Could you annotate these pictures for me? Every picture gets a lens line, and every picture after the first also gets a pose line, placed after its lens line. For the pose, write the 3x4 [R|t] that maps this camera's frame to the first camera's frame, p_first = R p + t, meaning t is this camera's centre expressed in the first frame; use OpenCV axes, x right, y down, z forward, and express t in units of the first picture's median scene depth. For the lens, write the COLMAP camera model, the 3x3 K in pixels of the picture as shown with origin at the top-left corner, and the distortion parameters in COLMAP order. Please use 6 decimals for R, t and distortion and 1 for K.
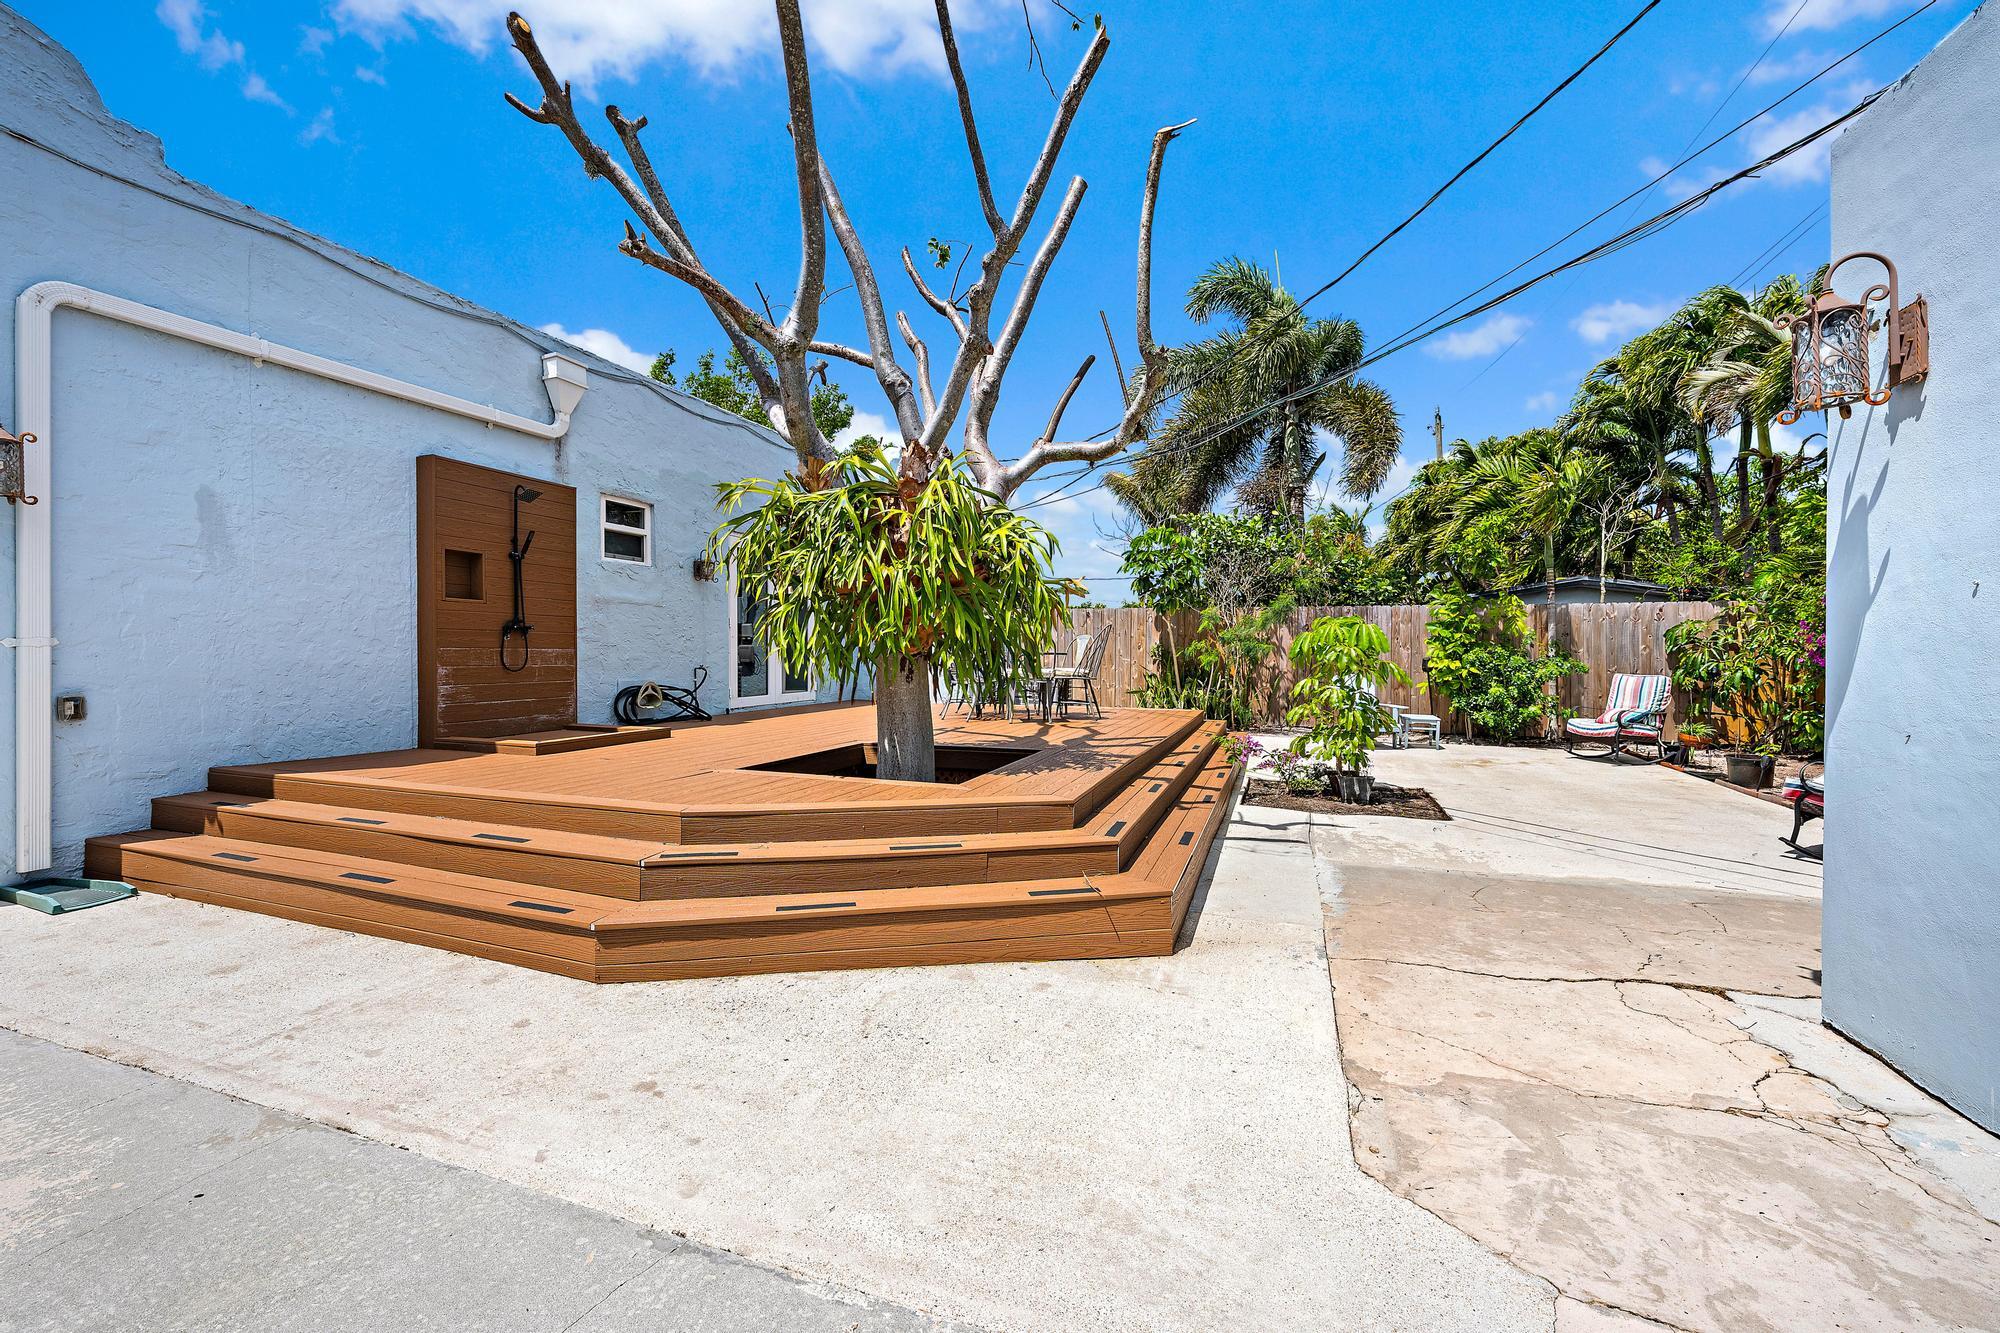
lens RADIAL K [[808.8, 0, 997.8], [0, 808.8, 662.3], [0, 0, 1]] dist [-0.002288, -0.000752]
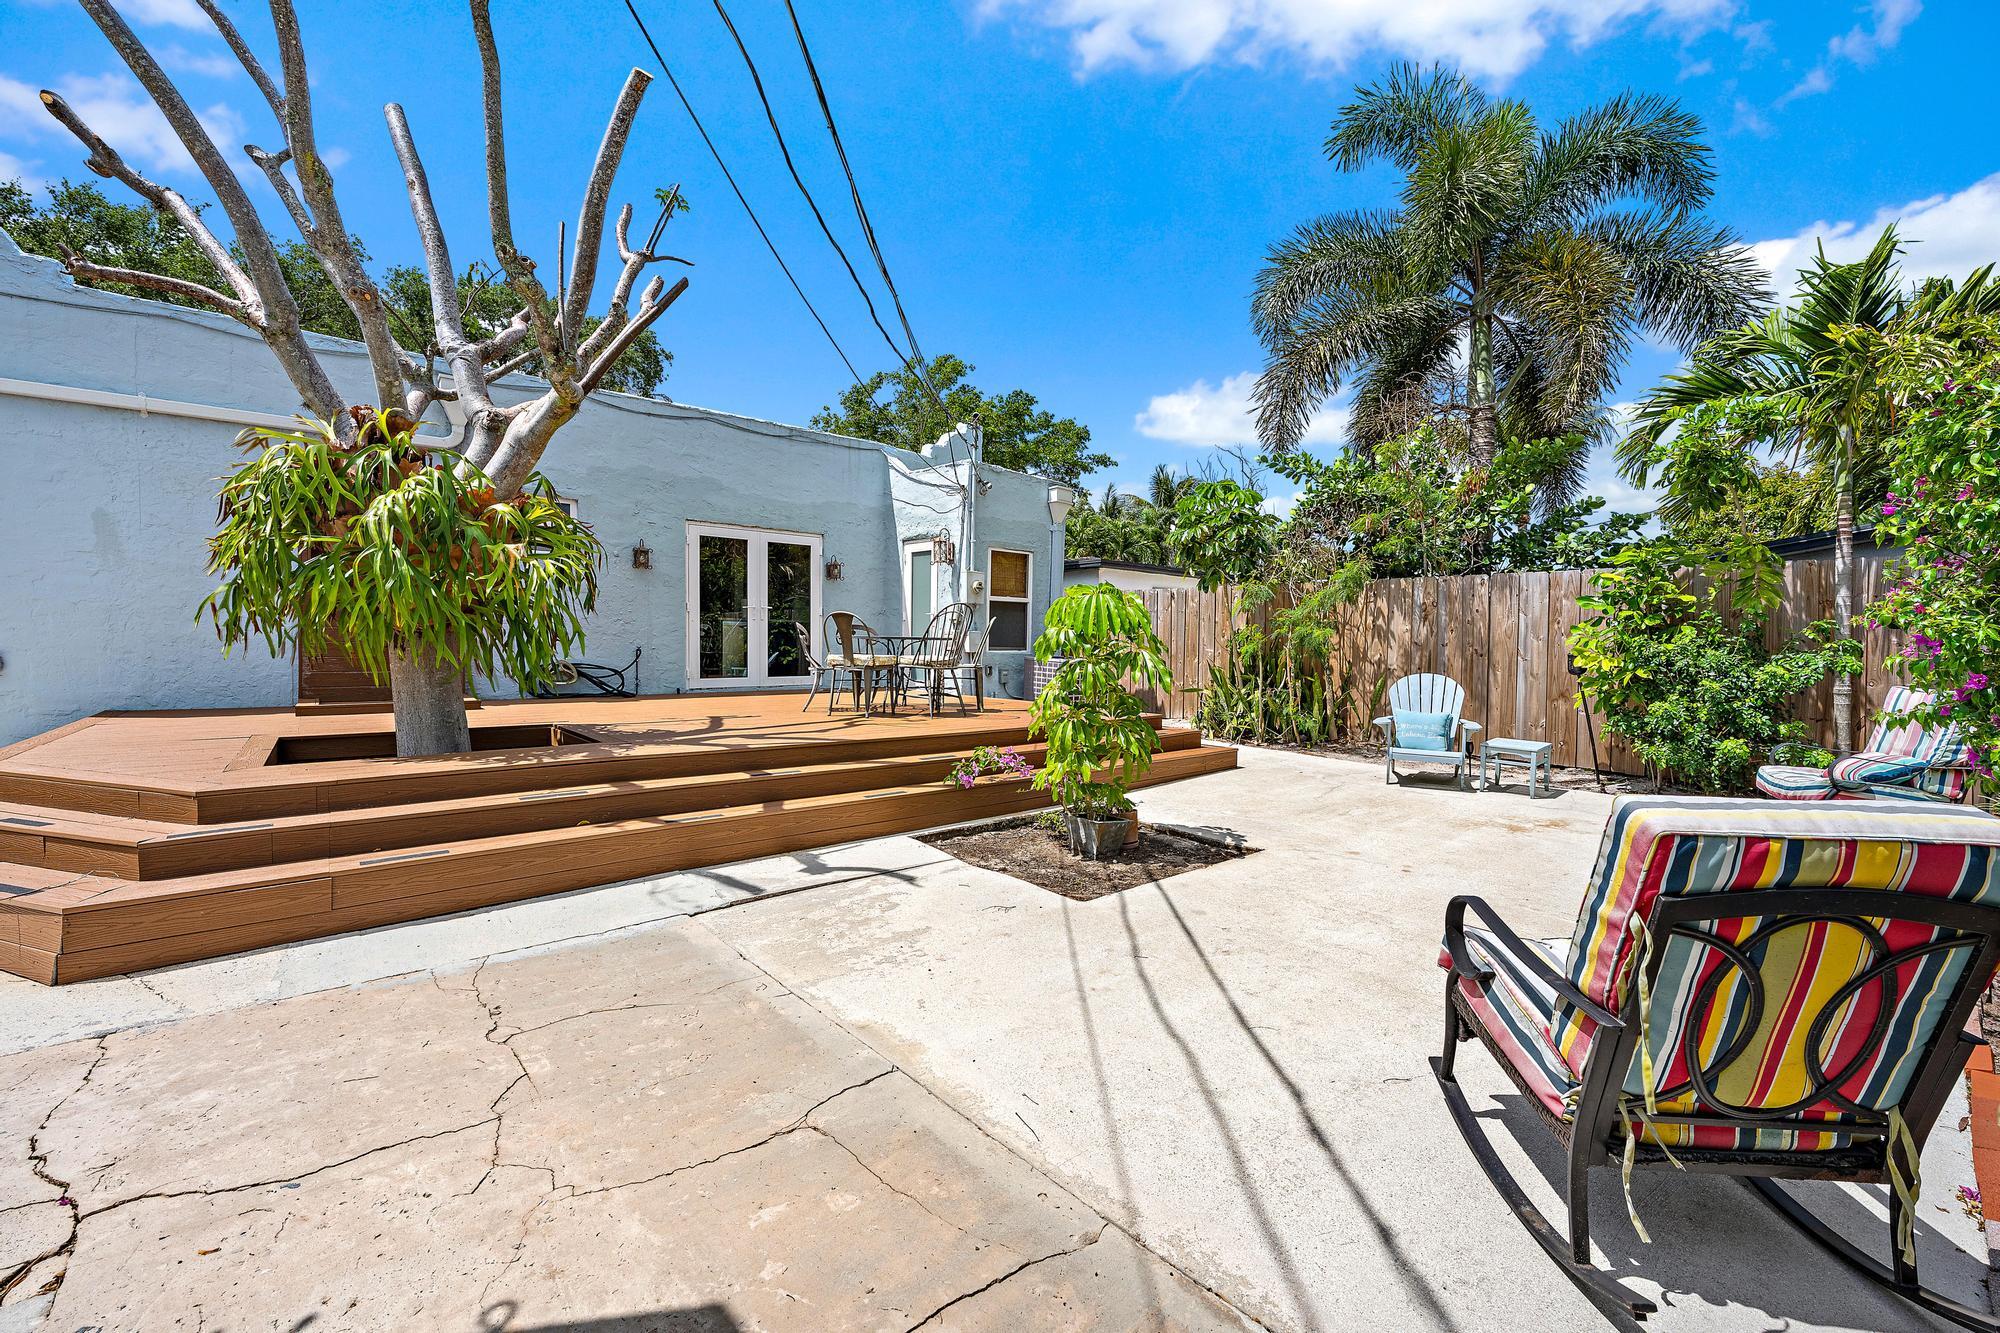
lens RADIAL K [[808.8, 0, 1002.8], [0, 808.8, 660.8], [0, 0, 1]] dist [-0.002288, -0.000752]
pose [[0.871619, 0.018909, -0.489819, 0.989072], [-0.015602, 0.999820, 0.010833, 0.004985], [0.489936, -0.001800, 0.871757, 0.516395]]
